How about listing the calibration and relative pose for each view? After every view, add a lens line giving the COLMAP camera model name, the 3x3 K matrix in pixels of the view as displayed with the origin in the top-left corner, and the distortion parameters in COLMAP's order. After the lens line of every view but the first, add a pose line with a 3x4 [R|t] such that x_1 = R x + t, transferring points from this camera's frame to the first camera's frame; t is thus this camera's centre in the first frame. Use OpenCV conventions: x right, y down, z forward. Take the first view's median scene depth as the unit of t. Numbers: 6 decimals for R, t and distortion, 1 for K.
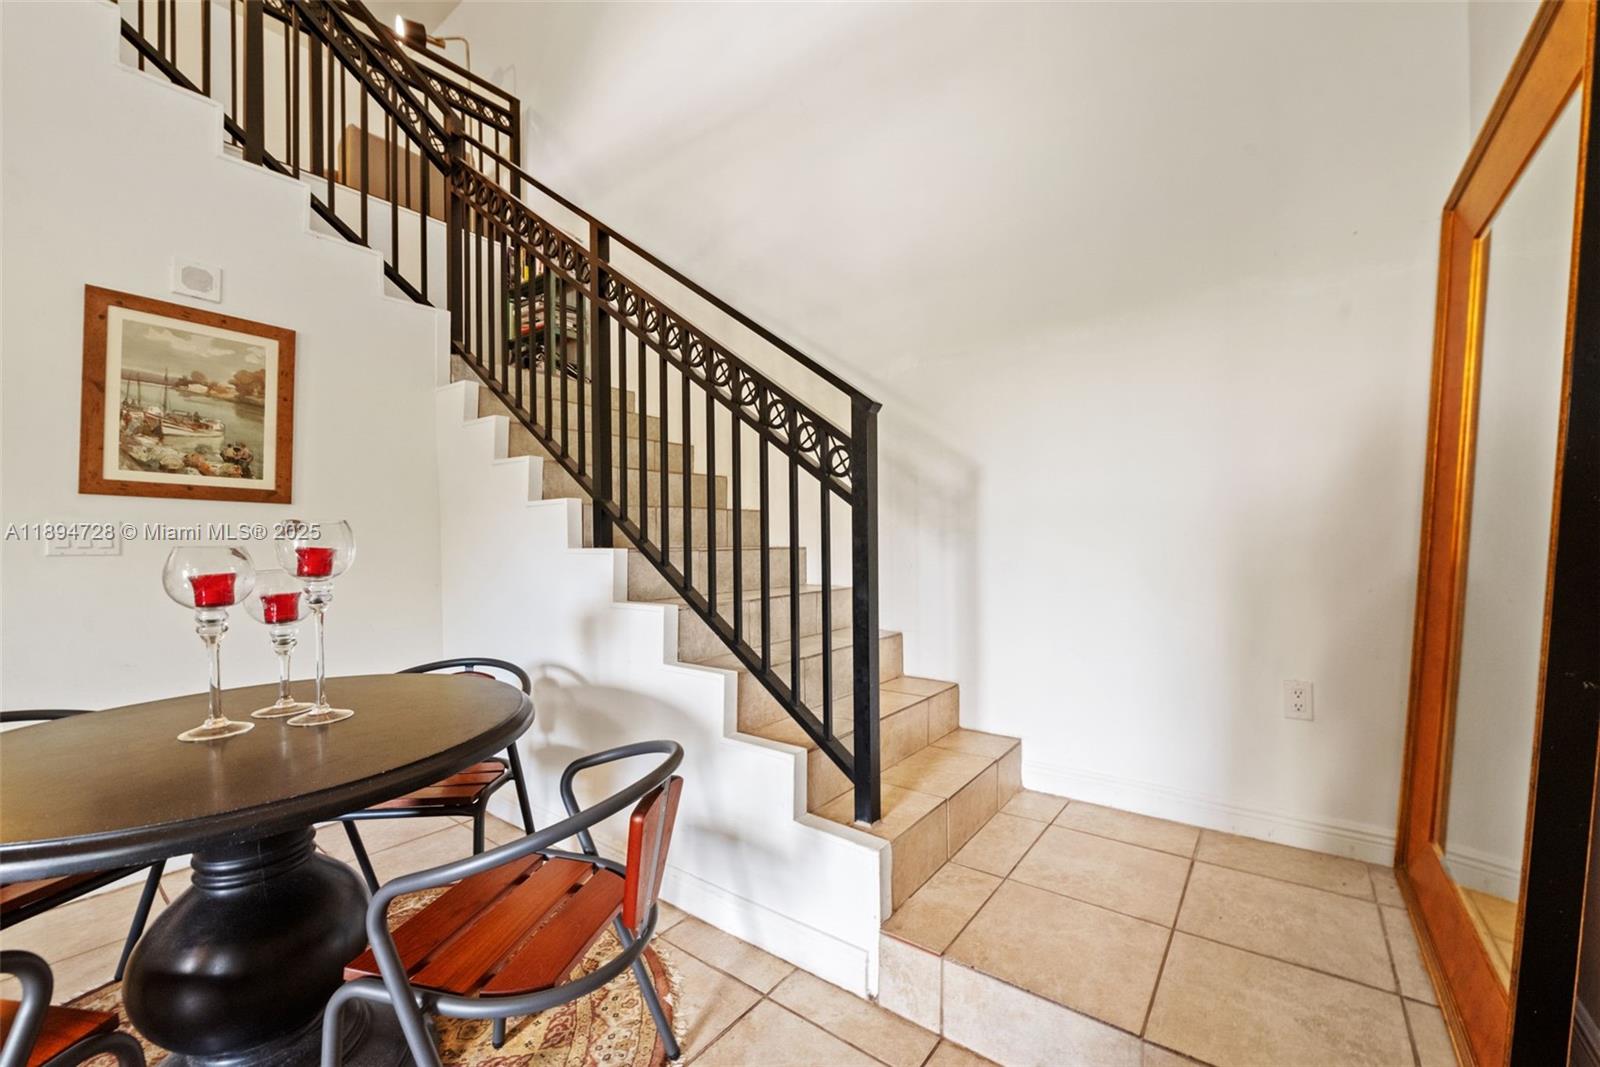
lens RADIAL K [[632.5, 0, 782.7], [0, 632.5, 542.6], [0, 0, 1]] dist [-0.007834, -0.000872]
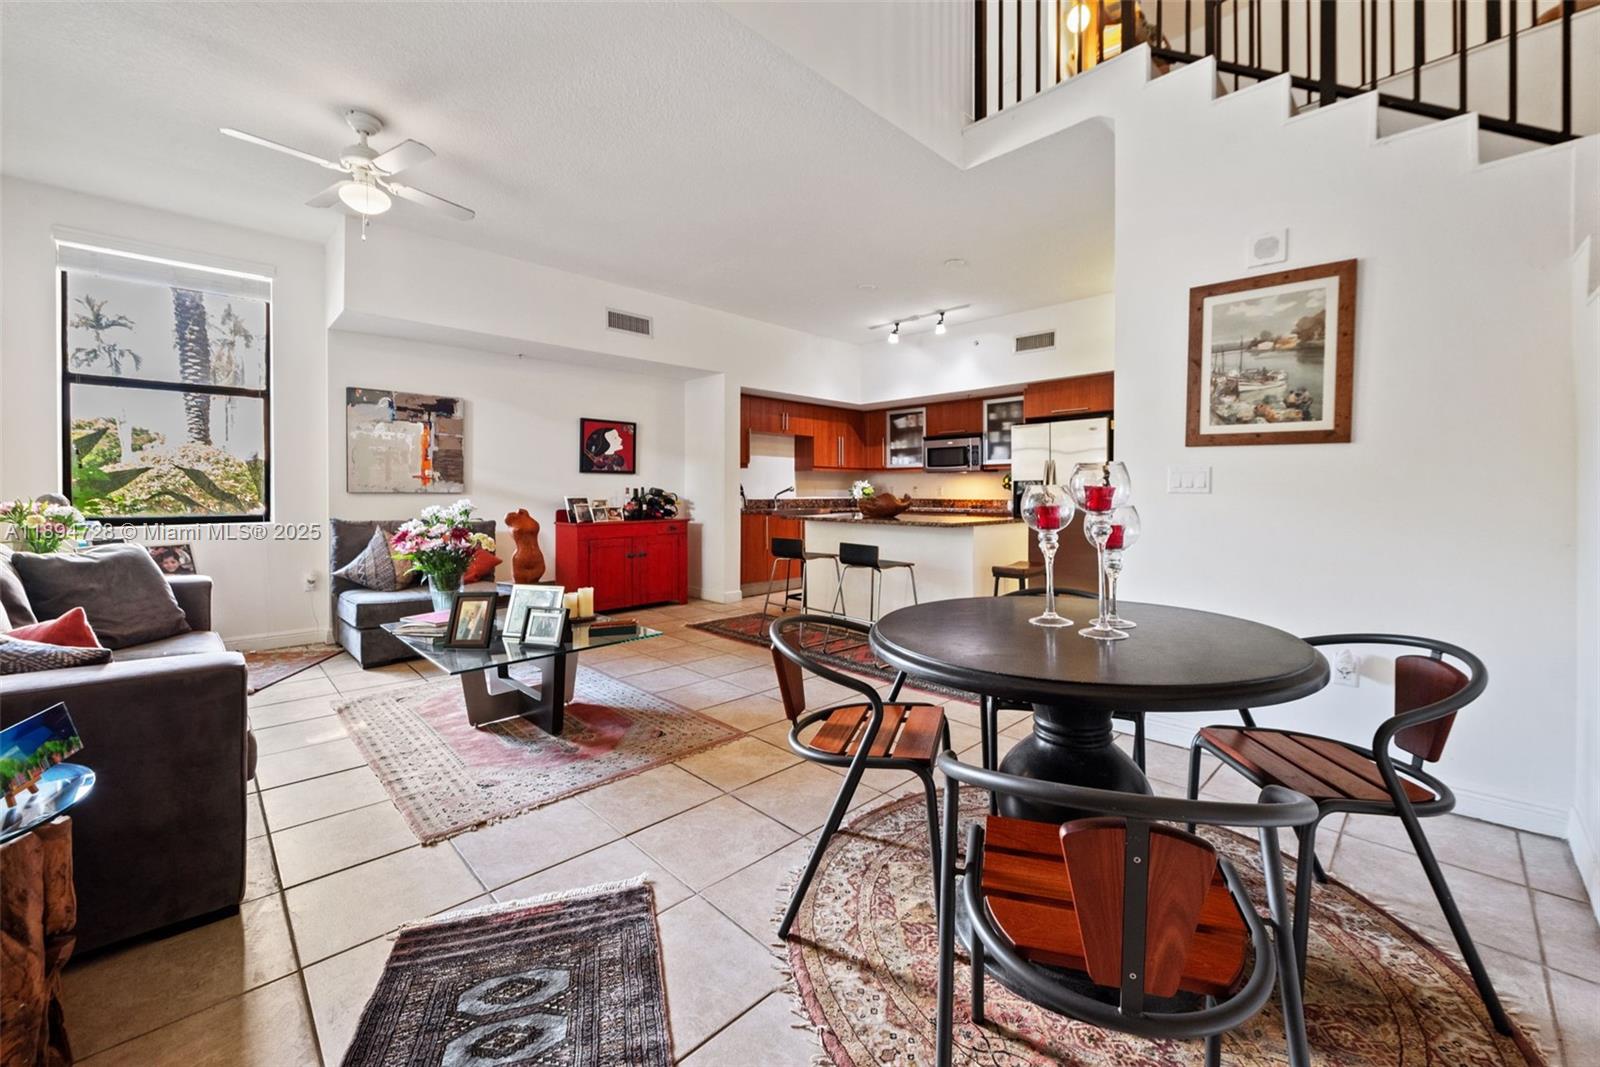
lens RADIAL K [[632.5, 0, 873.8], [0, 632.5, 505.6], [0, 0, 1]] dist [-0.007834, -0.000872]
pose [[-0.060491, 0.031447, -0.997673, 0.247047], [0.000622, 0.999505, 0.031467, 0.004359], [0.998169, 0.001283, -0.060480, 0.372326]]
